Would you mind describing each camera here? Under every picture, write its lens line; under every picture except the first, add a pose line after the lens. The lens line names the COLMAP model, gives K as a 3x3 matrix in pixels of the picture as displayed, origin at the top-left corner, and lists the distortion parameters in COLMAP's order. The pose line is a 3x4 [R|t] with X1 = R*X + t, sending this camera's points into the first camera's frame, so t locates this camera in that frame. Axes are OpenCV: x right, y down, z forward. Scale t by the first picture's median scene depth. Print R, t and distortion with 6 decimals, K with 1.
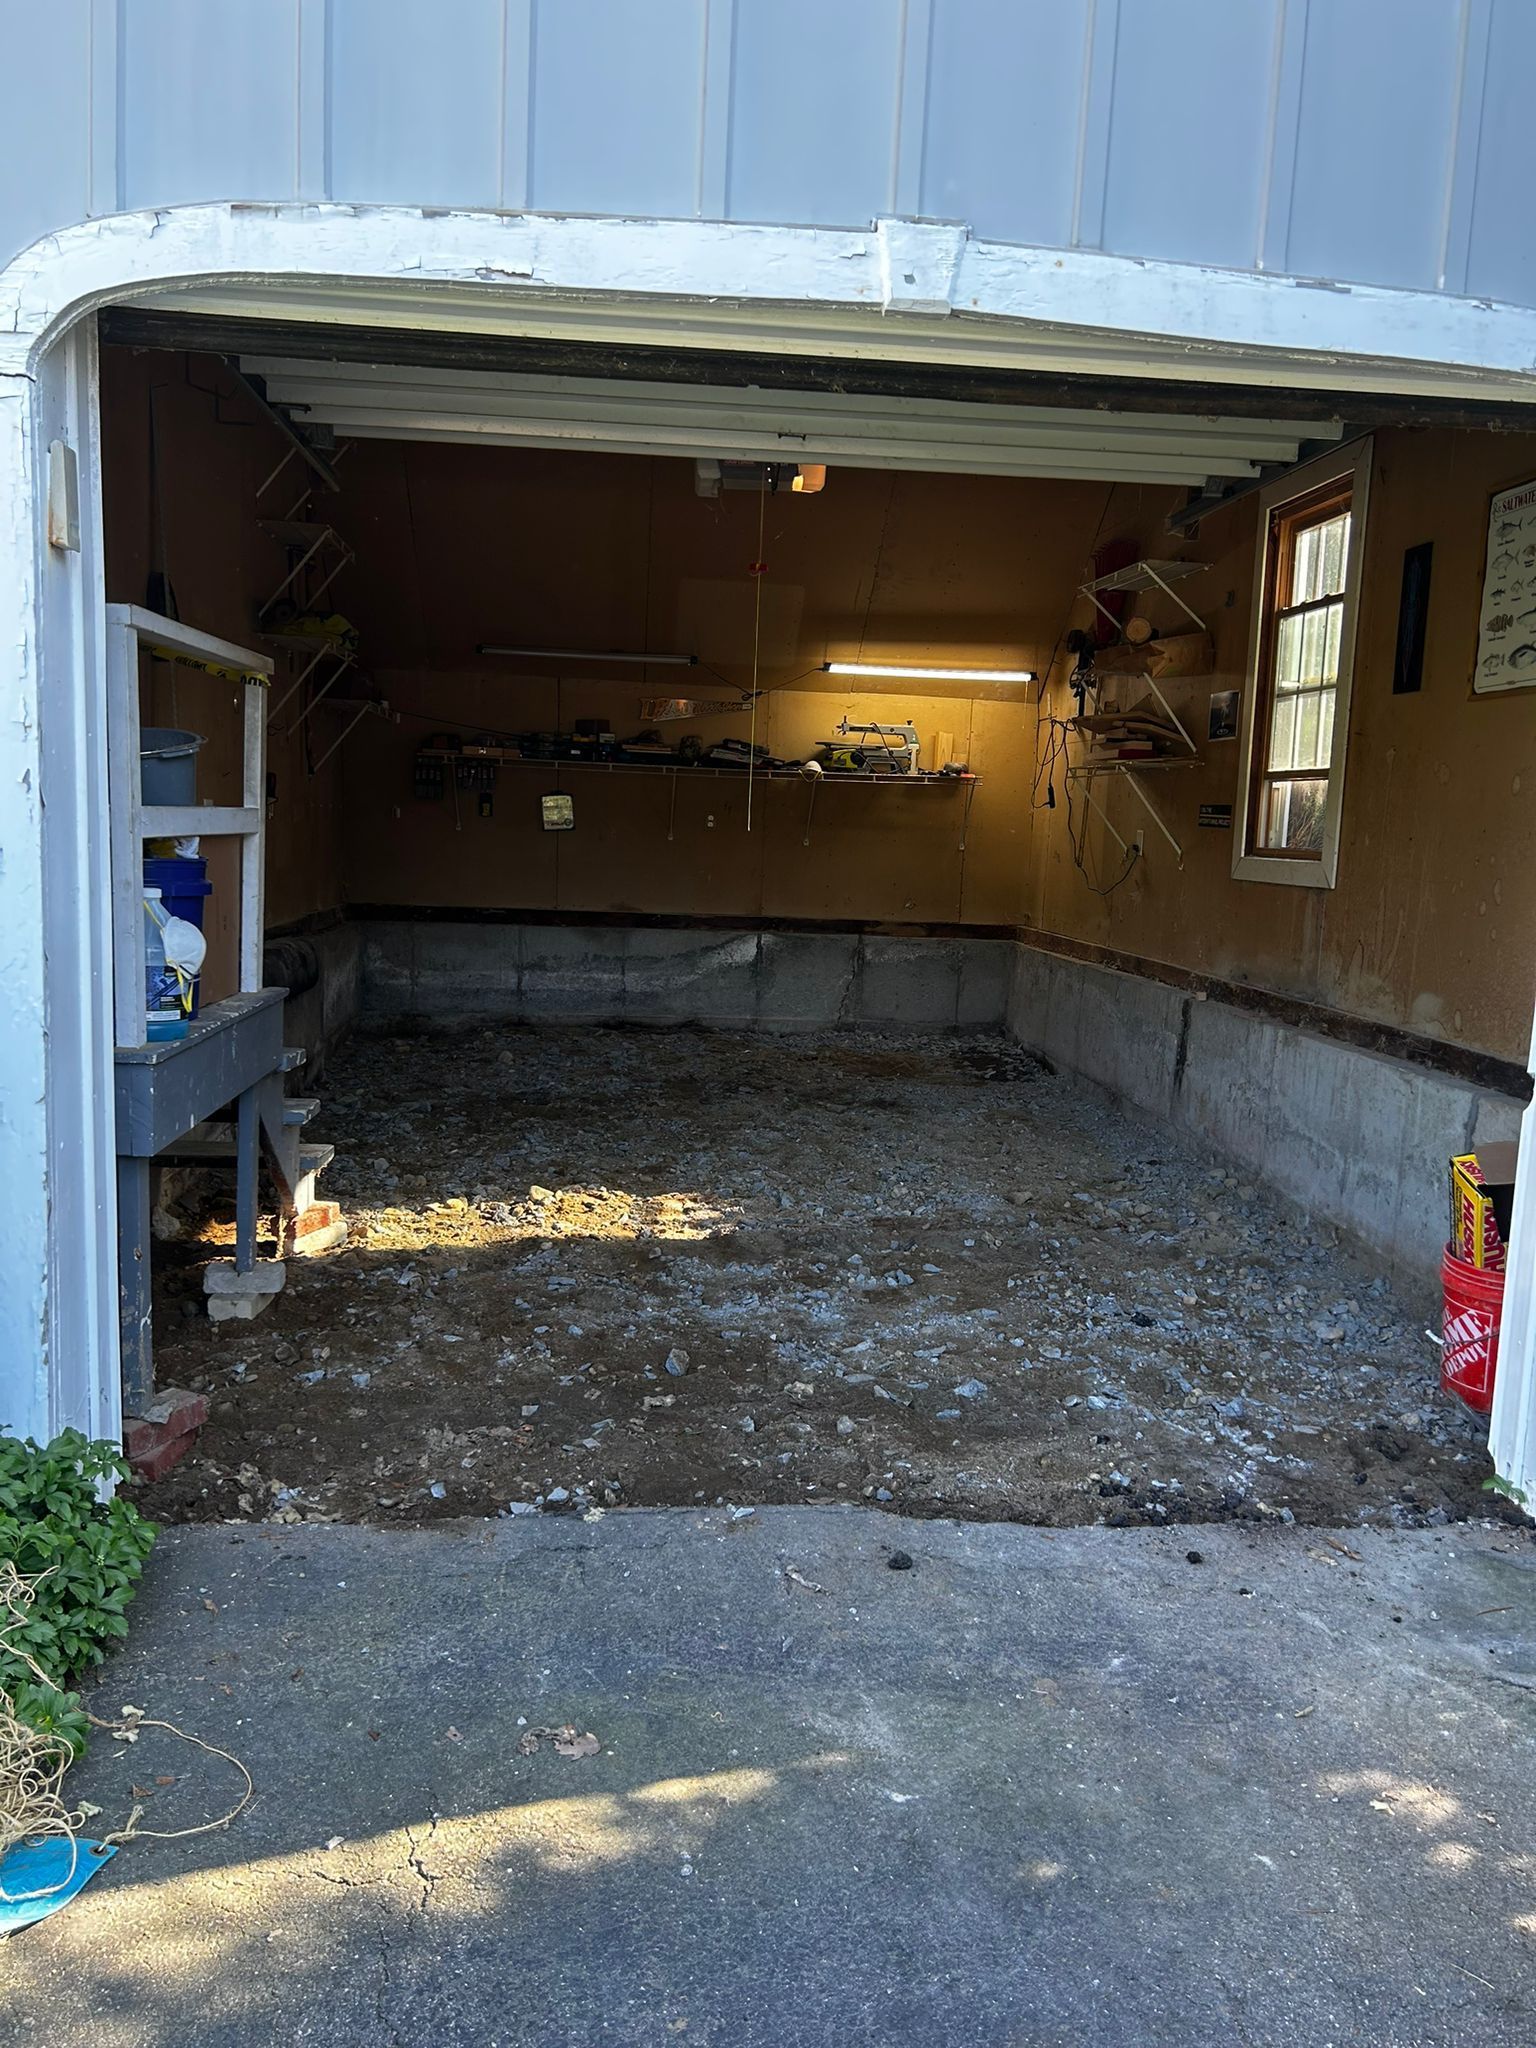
lens RADIAL K [[1487.4, 0, 758.2], [0, 1487.4, 1026.7], [0, 0, 1]] dist [0.072248, -0.083349]
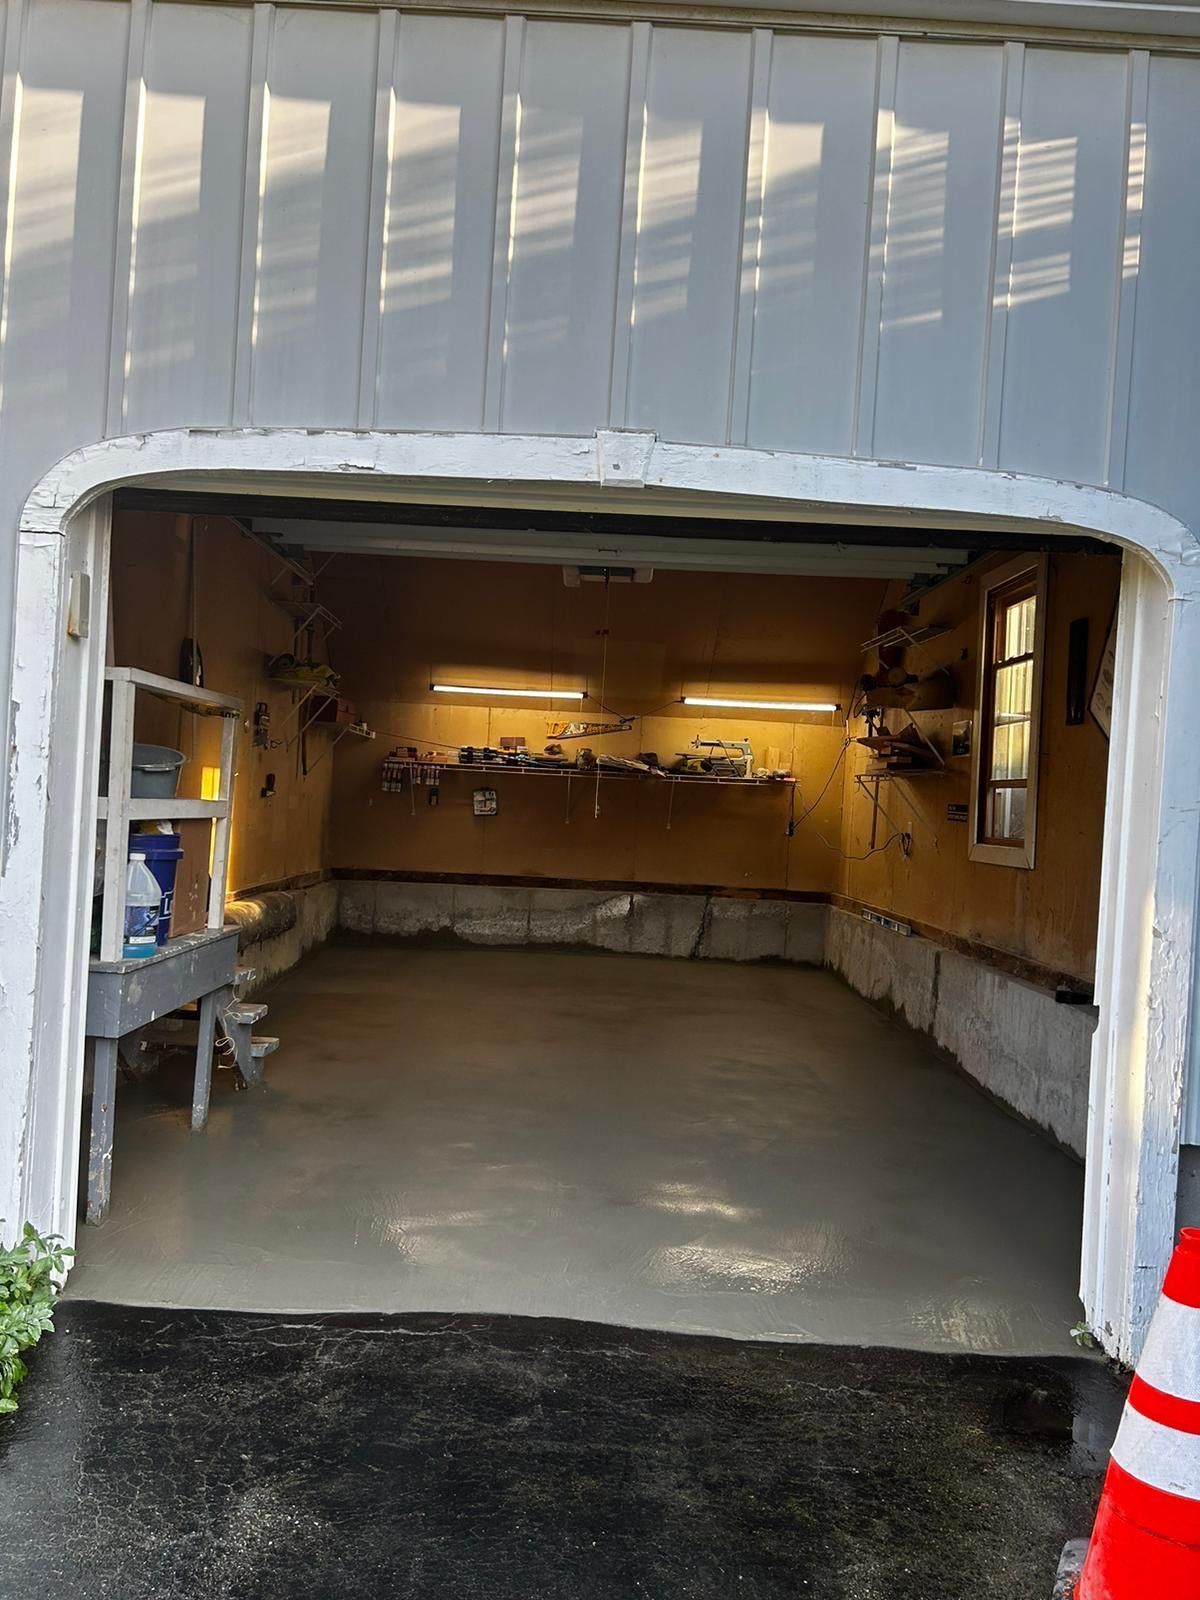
lens RADIAL K [[1157.1, 0, 577.2], [0, 1157.1, 807.9], [0, 0, 1]] dist [0.094825, -0.177979]
pose [[0.995516, 0.012877, -0.093712, 0.075670], [-0.025644, 0.990330, -0.136340, 0.005026], [0.091050, 0.138132, 0.986220, -0.055019]]
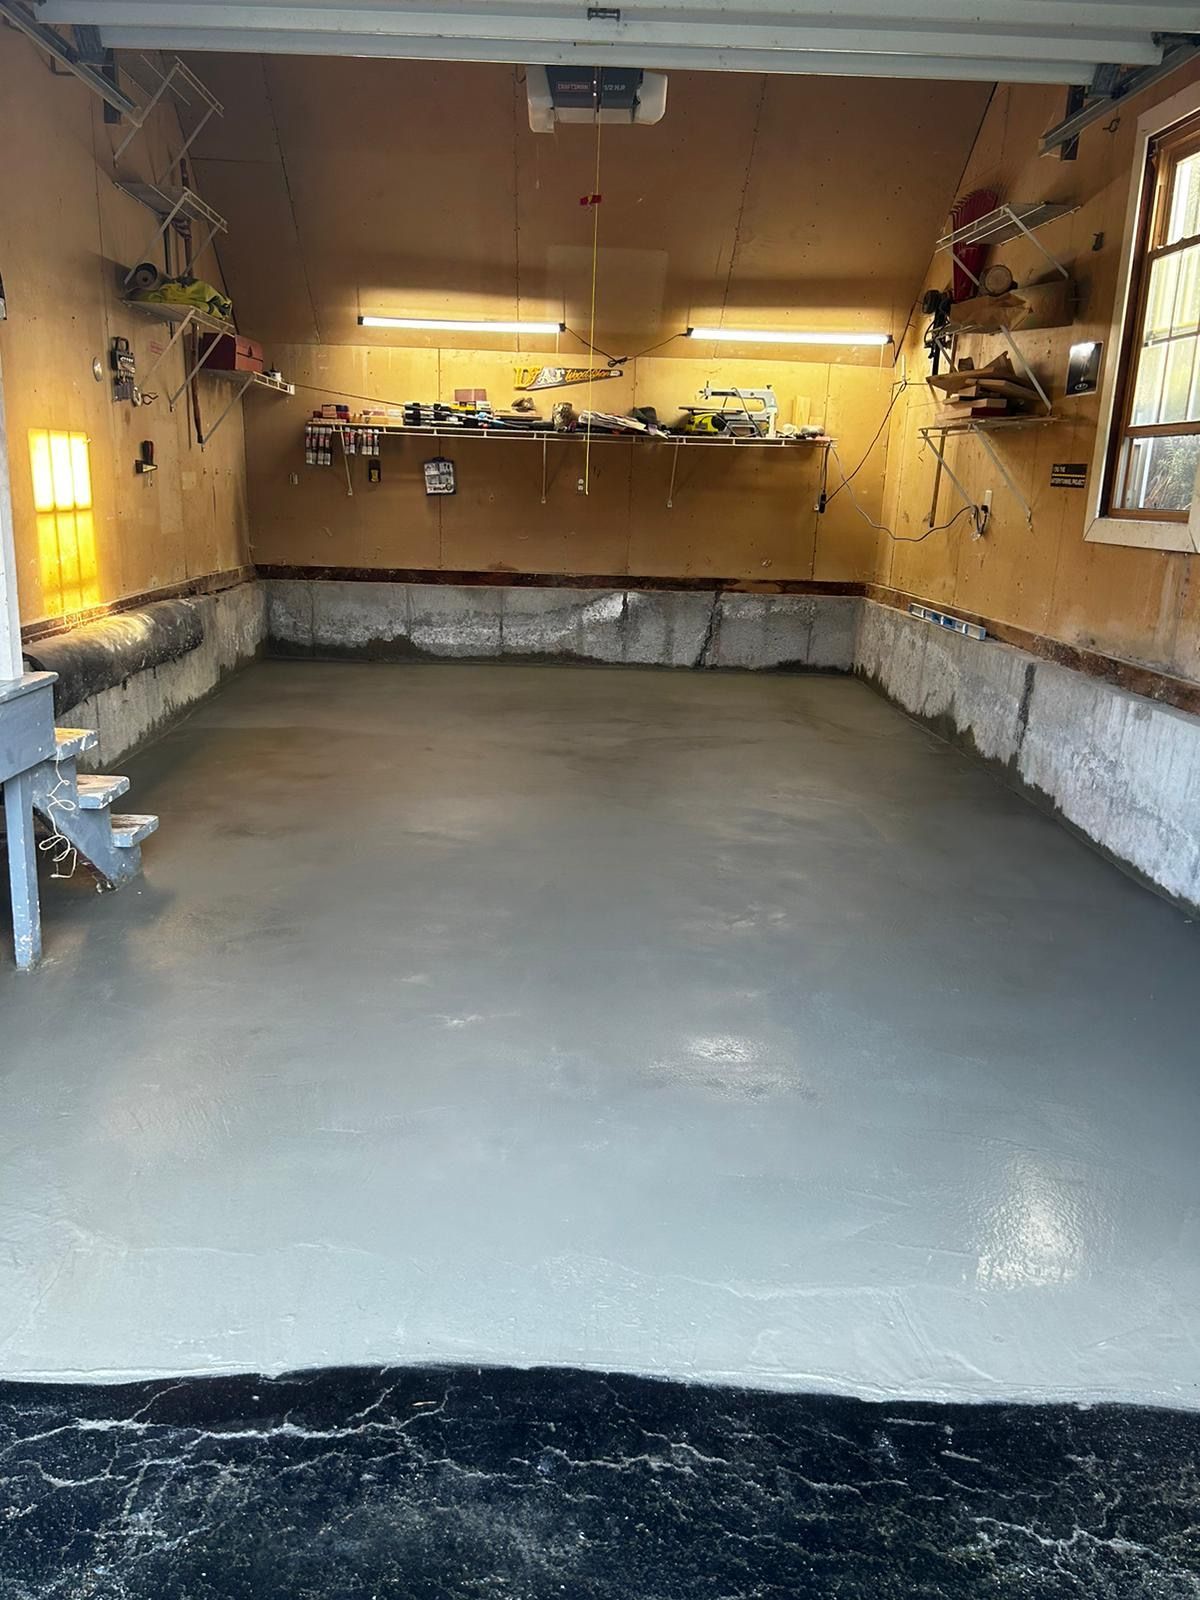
lens RADIAL K [[1162.1, 0, 592.3], [0, 1162.1, 802.1], [0, 0, 1]] dist [0.072248, -0.083349]
pose [[0.998188, 0.009567, -0.059412, 0.045098], [-0.001928, 0.991859, 0.127326, -0.028577], [0.060147, -0.126981, 0.990080, 0.212600]]
